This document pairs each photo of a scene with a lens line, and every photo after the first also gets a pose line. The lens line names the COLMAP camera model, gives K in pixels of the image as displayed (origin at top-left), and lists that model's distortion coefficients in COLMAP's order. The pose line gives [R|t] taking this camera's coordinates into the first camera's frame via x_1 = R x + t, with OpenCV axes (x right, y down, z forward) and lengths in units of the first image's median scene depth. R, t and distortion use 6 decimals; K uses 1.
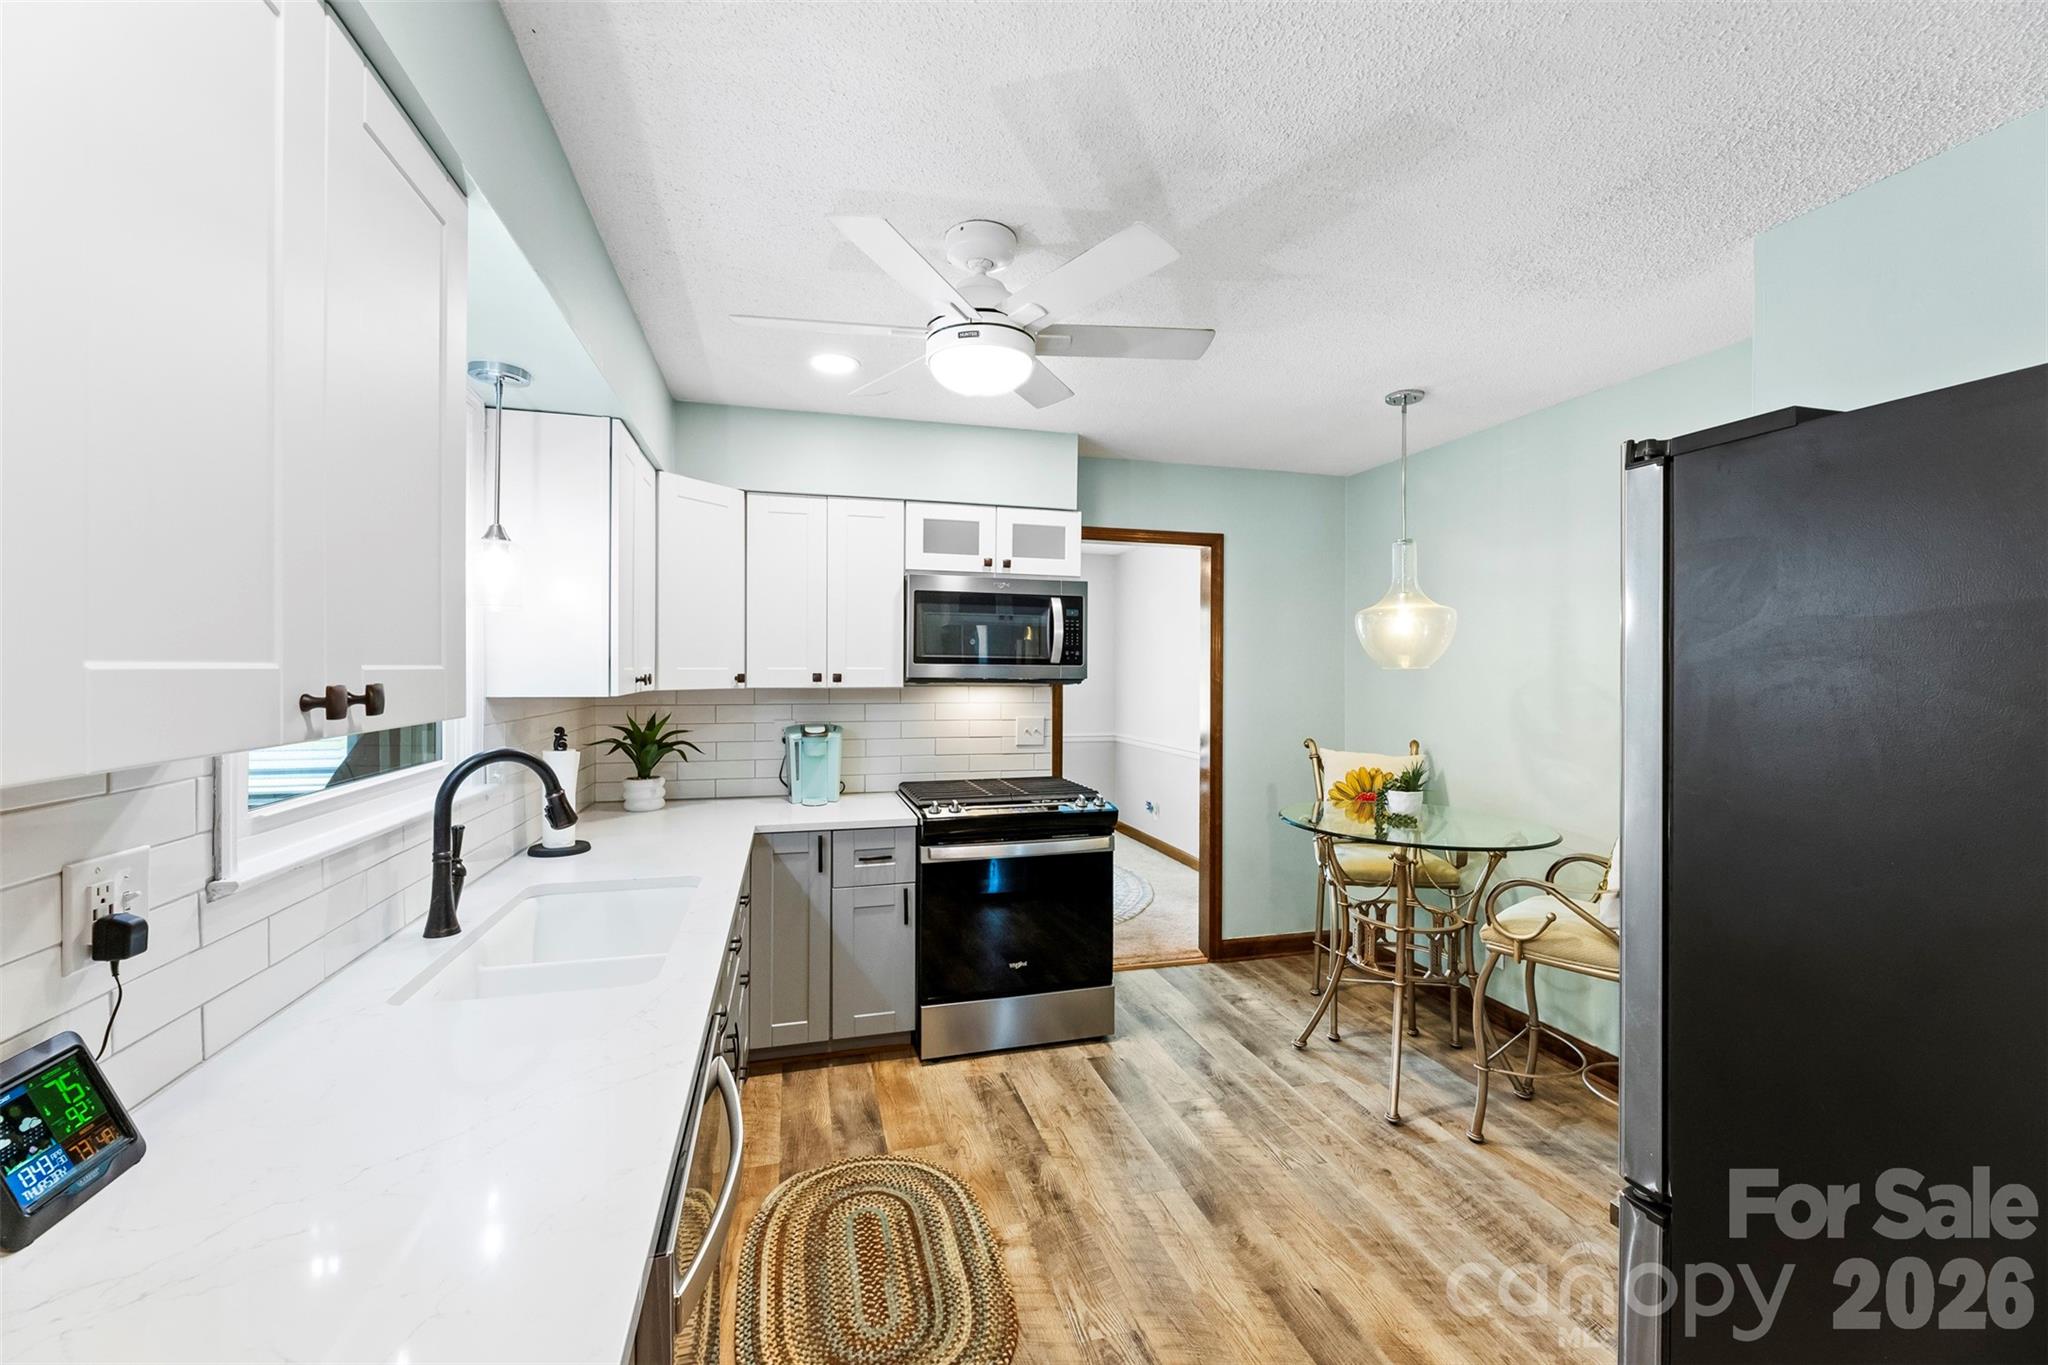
lens RADIAL K [[817.5, 0, 1023.7], [0, 817.5, 670.0], [0, 0, 1]] dist [-0.001207, -0.000170]
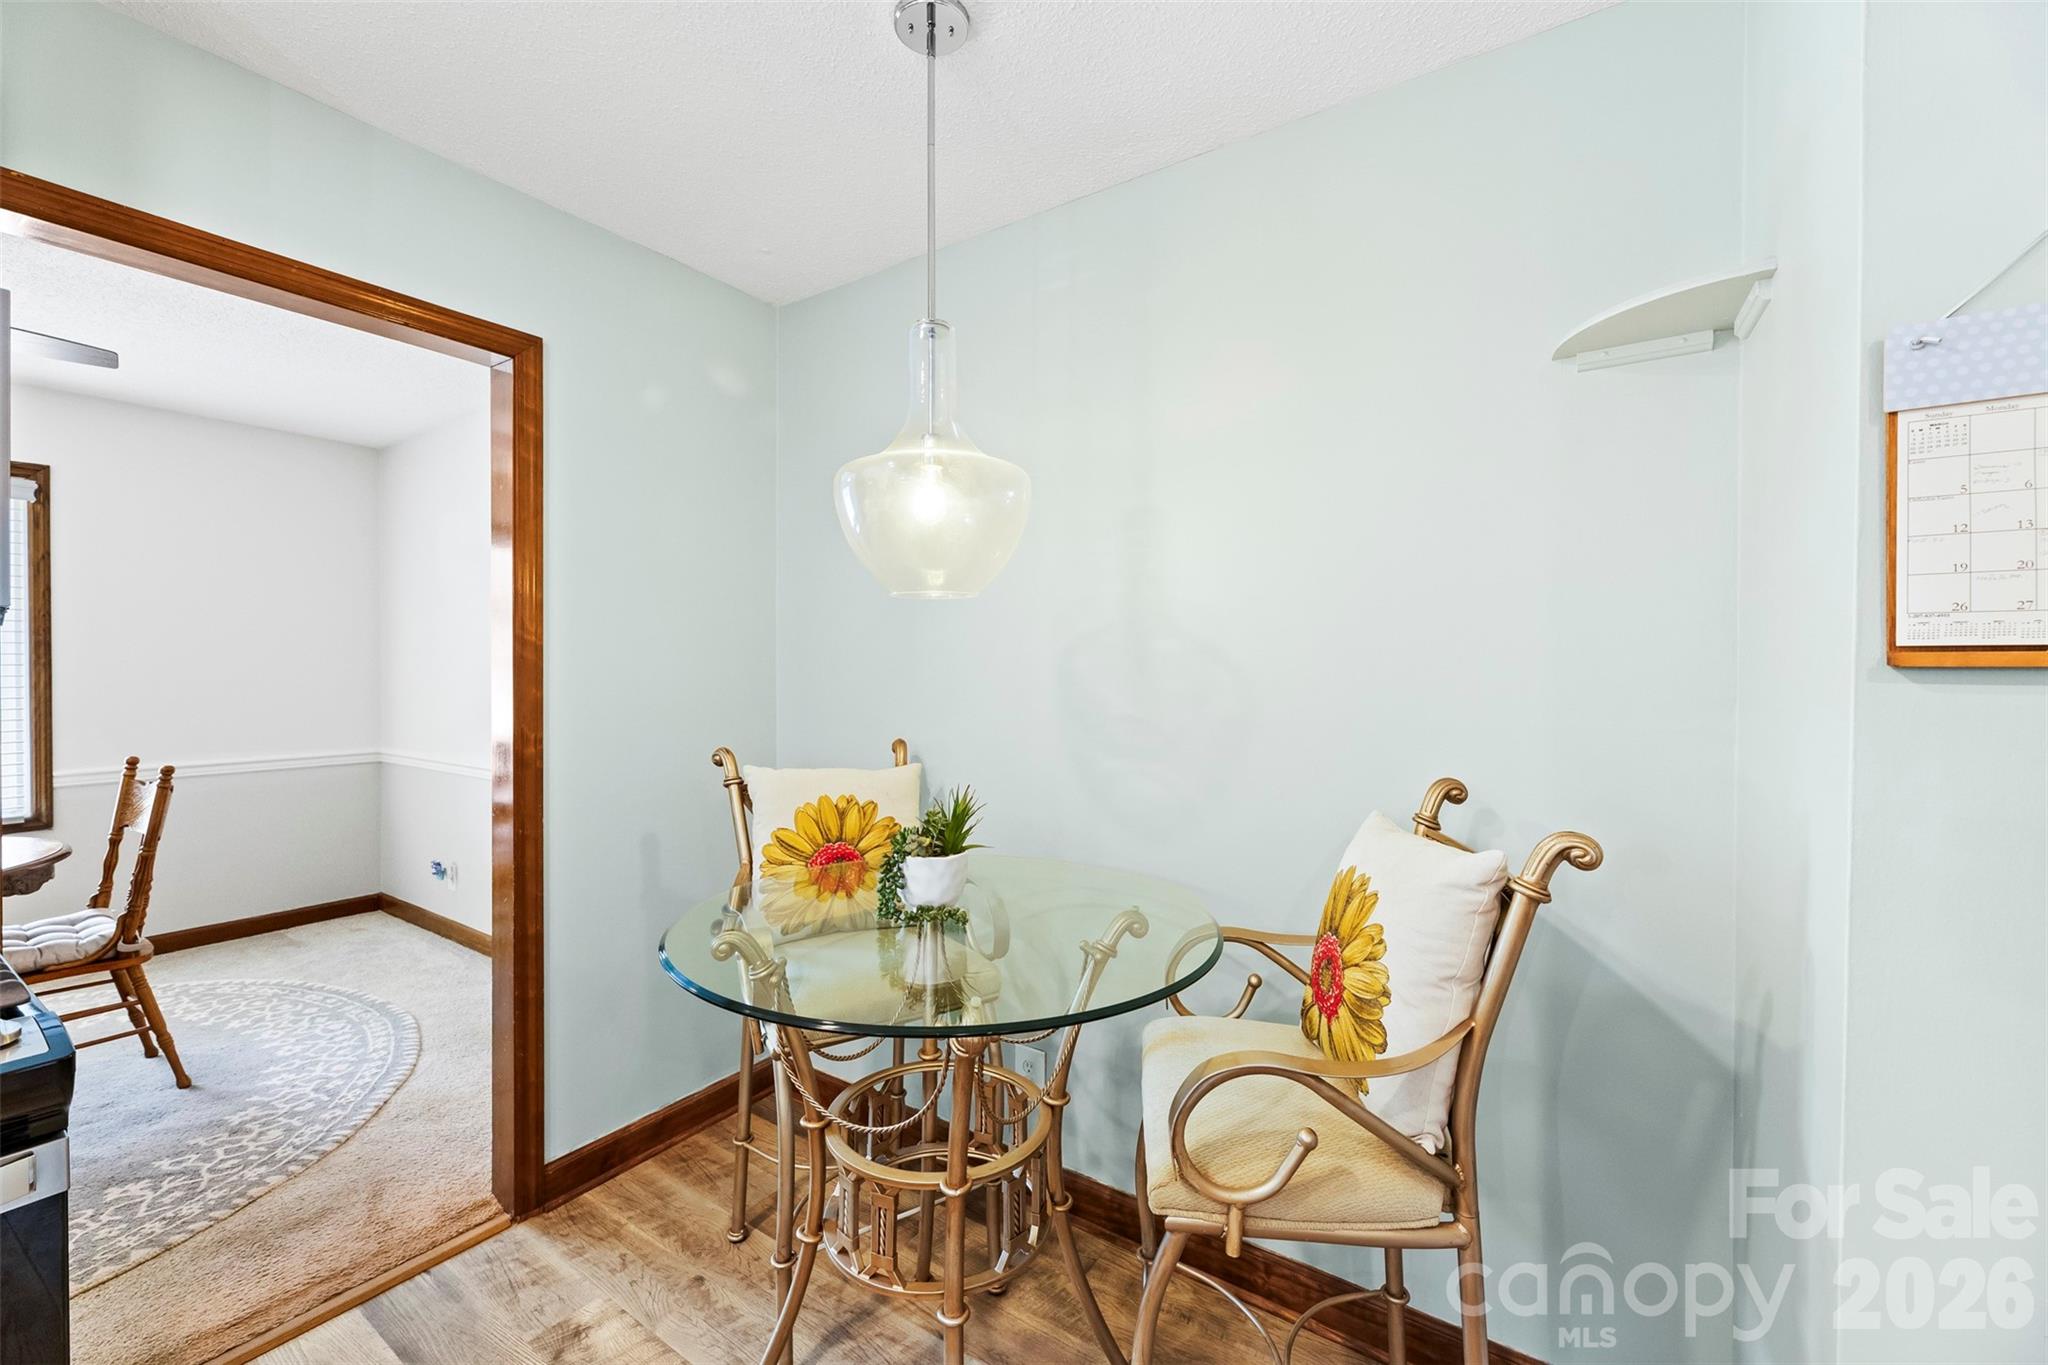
lens RADIAL K [[835.9, 0, 1022.0], [0, 835.9, 669.6], [0, 0, 1]] dist [0.001309, 0.000312]
pose [[0.761187, -0.007854, 0.648485, 0.152718], [0.001360, 0.999944, 0.010515, 0.029280], [-0.648531, -0.007122, 0.761155, 0.481319]]
